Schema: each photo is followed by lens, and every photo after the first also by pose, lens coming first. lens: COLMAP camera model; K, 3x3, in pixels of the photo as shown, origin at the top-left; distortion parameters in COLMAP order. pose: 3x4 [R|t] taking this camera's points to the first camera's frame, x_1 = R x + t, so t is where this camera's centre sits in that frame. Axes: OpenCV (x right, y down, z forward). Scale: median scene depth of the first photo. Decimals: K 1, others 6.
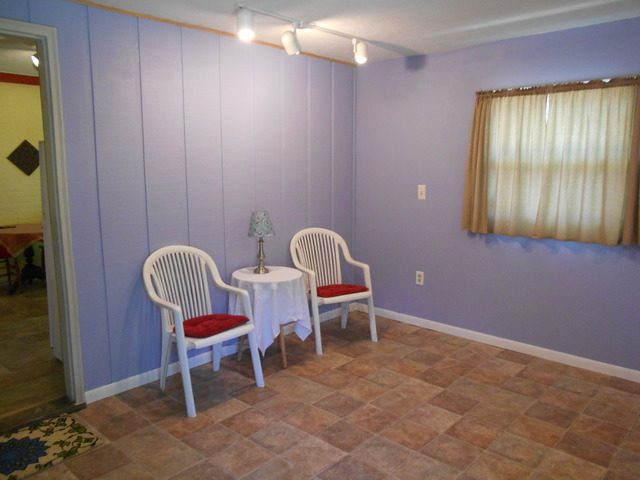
lens RADIAL K [[477.0, 0, 320.0], [0, 477.0, 240.0], [0, 0, 1]] dist [0.002765, -0.002578]
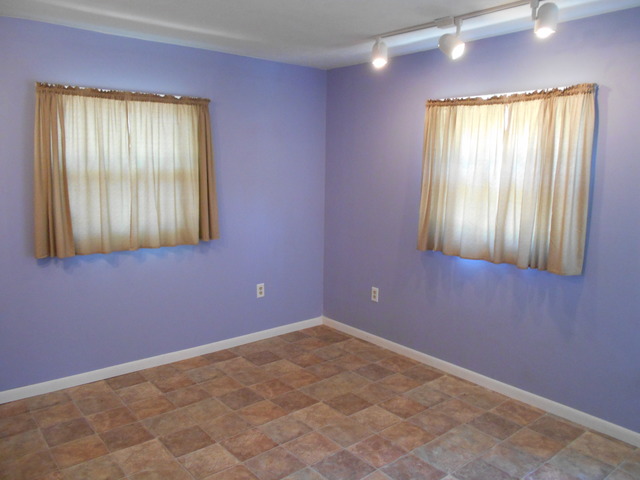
lens RADIAL K [[495.2, 0, 320.0], [0, 495.2, 240.0], [0, 0, 1]] dist [-0.063821, 0.065381]
pose [[0.157625, -0.155058, 0.975250, -0.456995], [0.141251, 0.980980, 0.133139, -0.105497], [-0.977345, 0.116769, 0.176529, 0.471561]]
